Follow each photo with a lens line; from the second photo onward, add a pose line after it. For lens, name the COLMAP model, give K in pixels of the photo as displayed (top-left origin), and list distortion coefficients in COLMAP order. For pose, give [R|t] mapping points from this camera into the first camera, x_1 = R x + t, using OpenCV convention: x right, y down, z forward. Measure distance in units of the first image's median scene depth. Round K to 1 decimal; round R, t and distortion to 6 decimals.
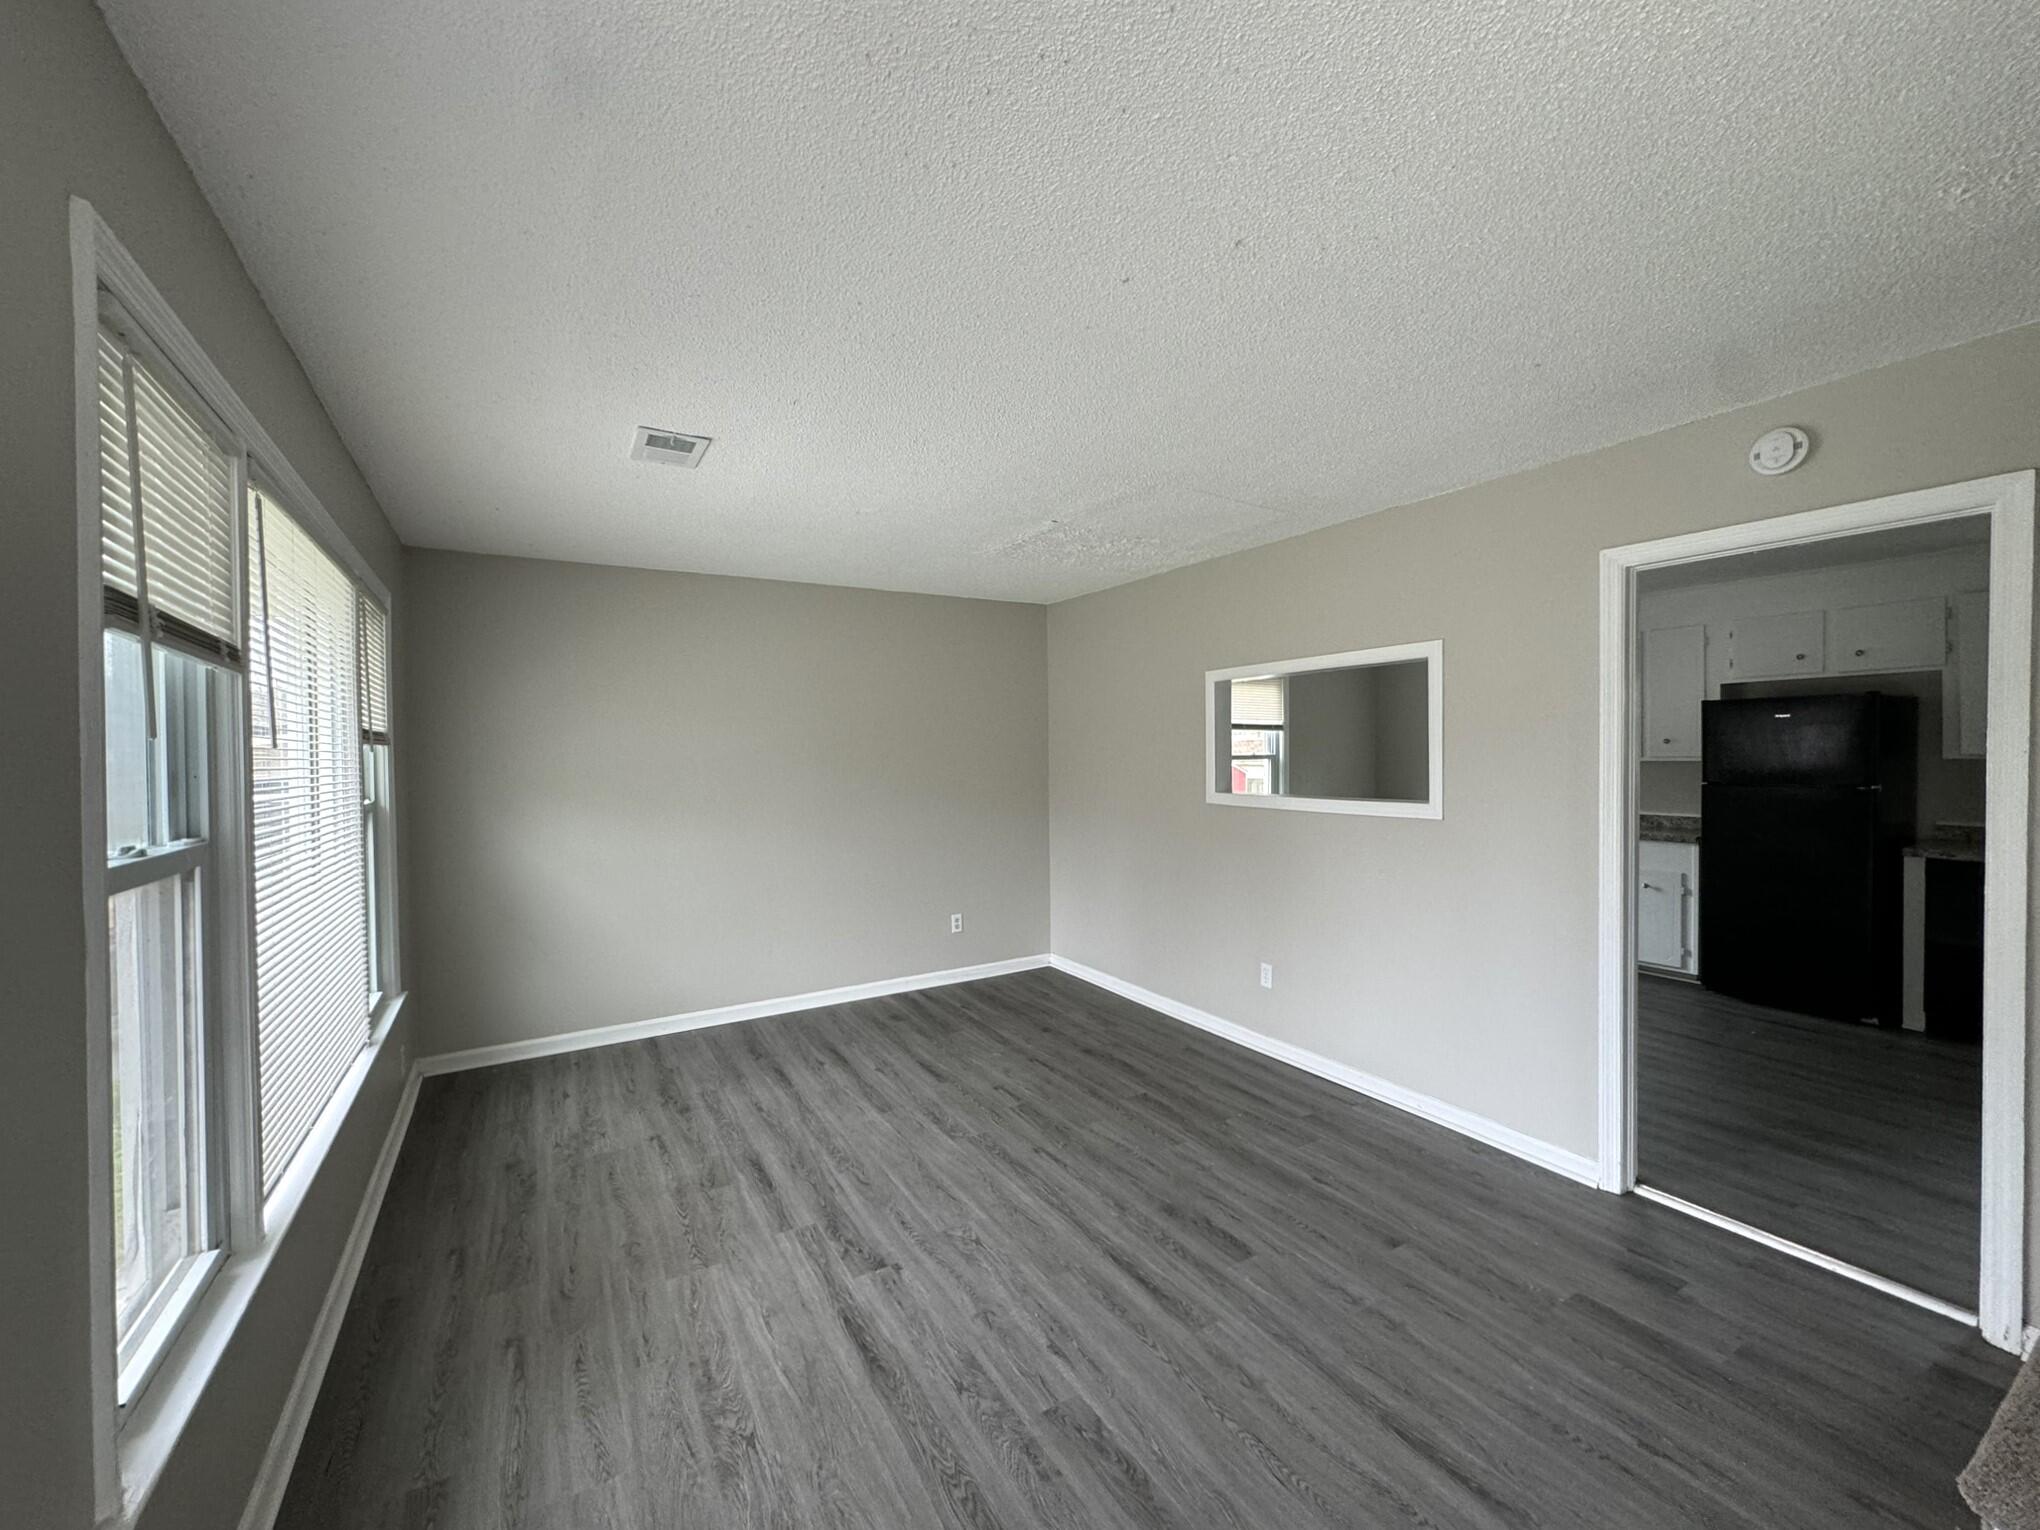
lens RADIAL K [[816.0, 0, 1020.0], [0, 816.0, 765.0], [0, 0, 1]] dist [-0.002396, -0.000373]
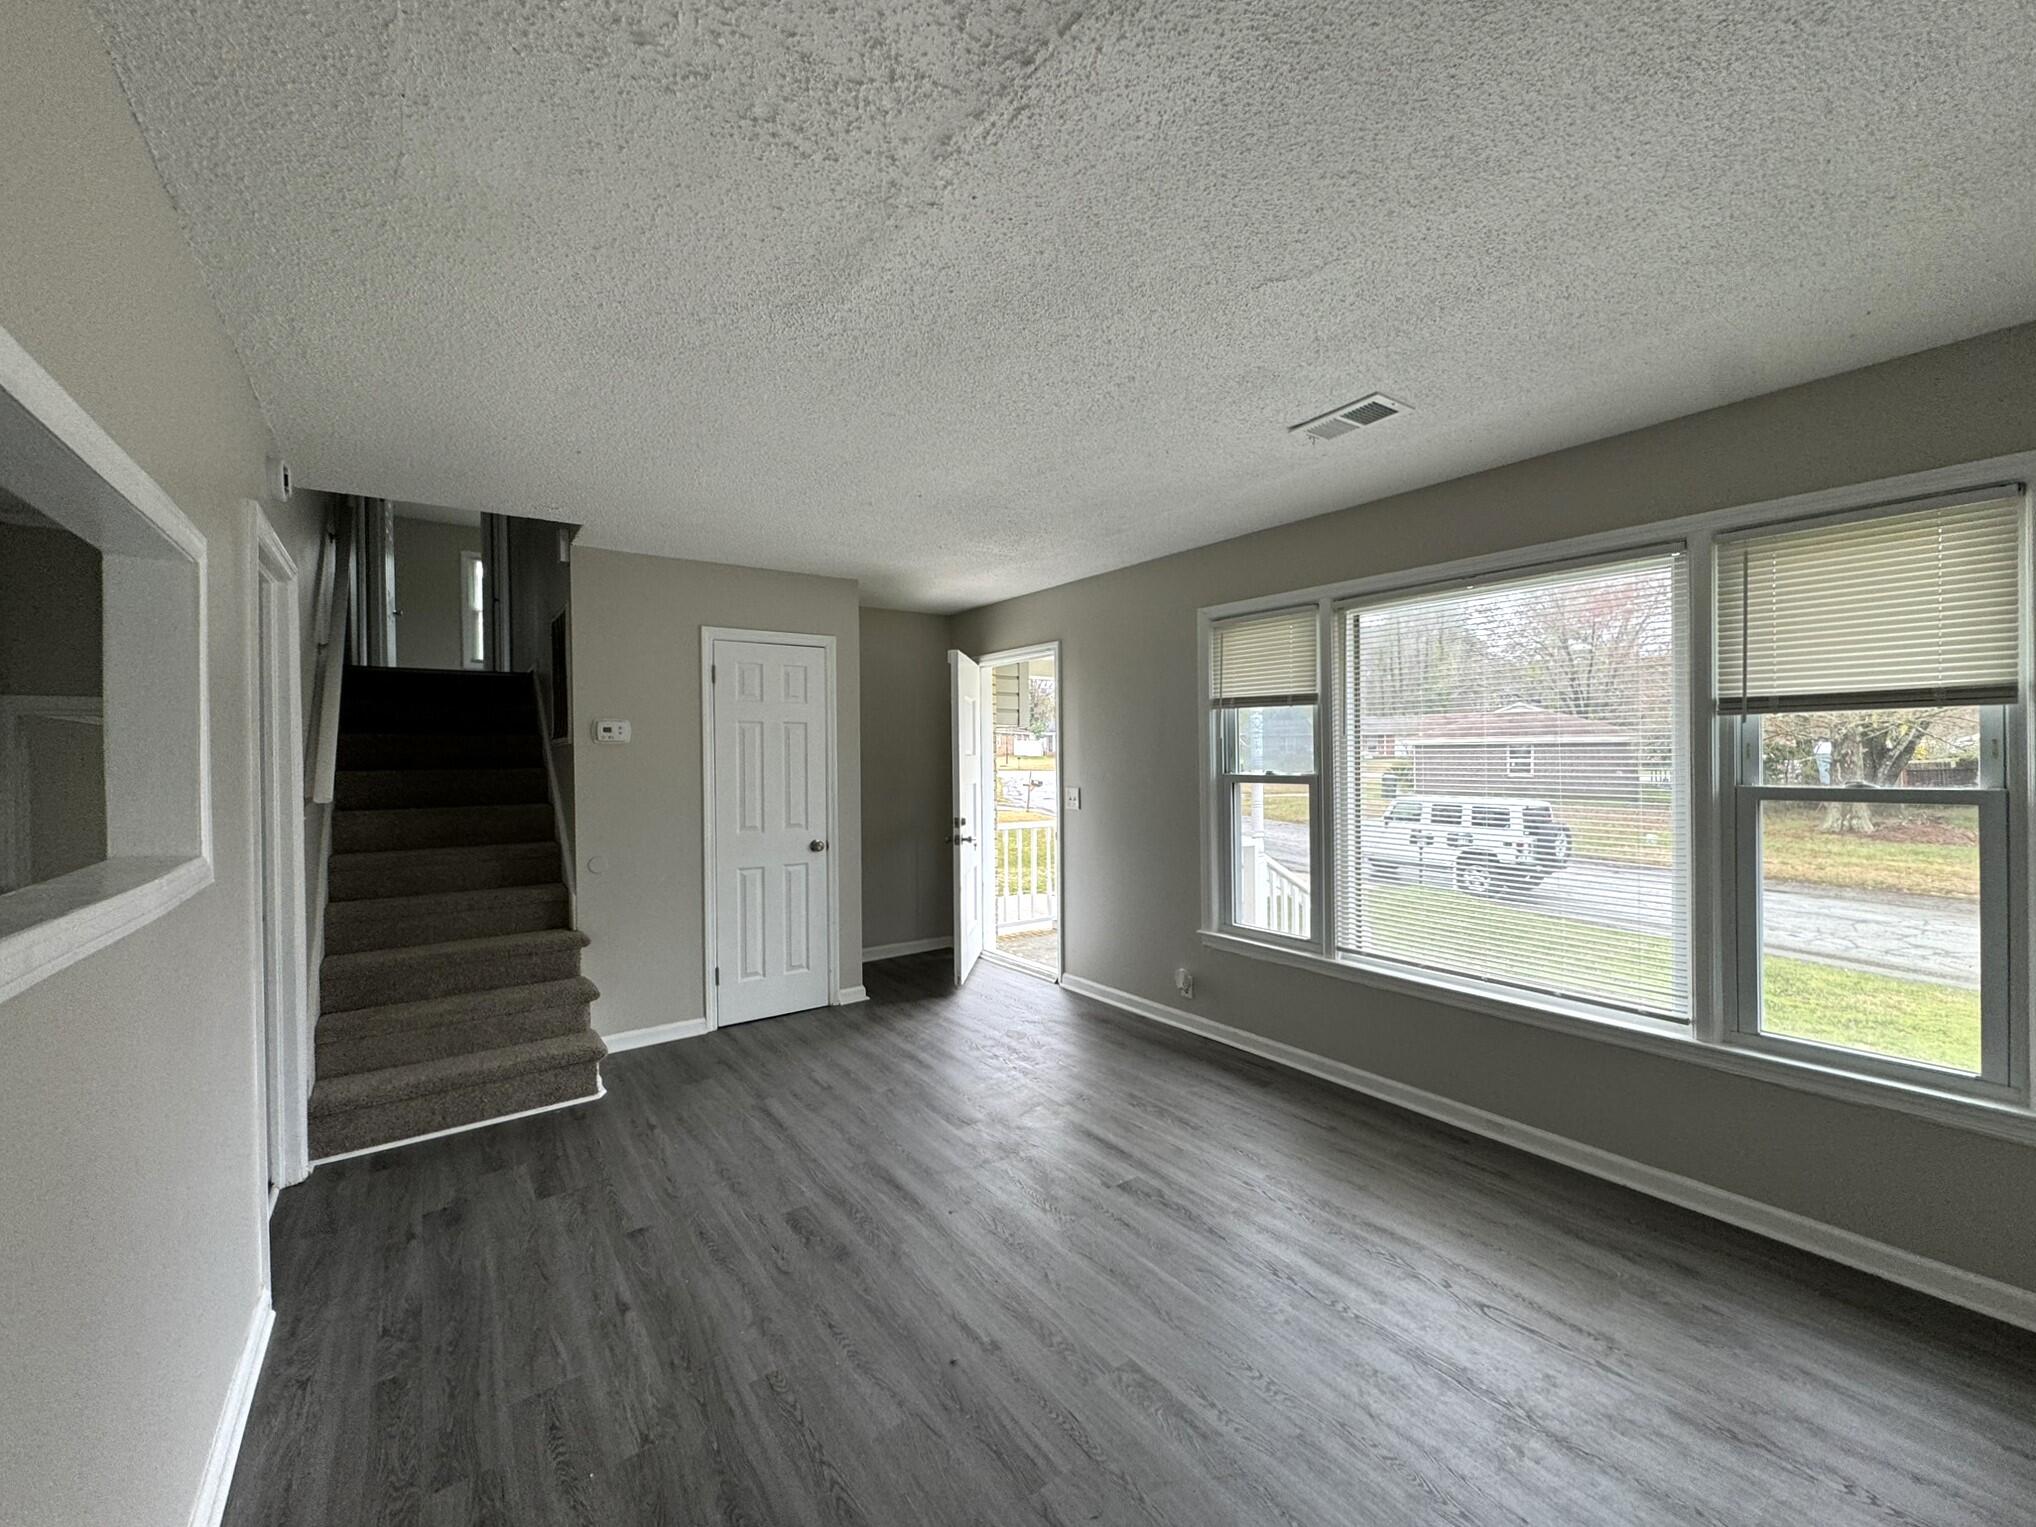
lens RADIAL K [[814.4, 0, 1018.0], [0, 814.4, 763.5], [0, 0, 1]] dist [-0.002396, -0.000373]
pose [[-0.995757, 0.024197, -0.088782, 0.060760], [0.022056, 0.999444, 0.025016, -0.014043], [0.089338, 0.022952, -0.995737, 2.045090]]
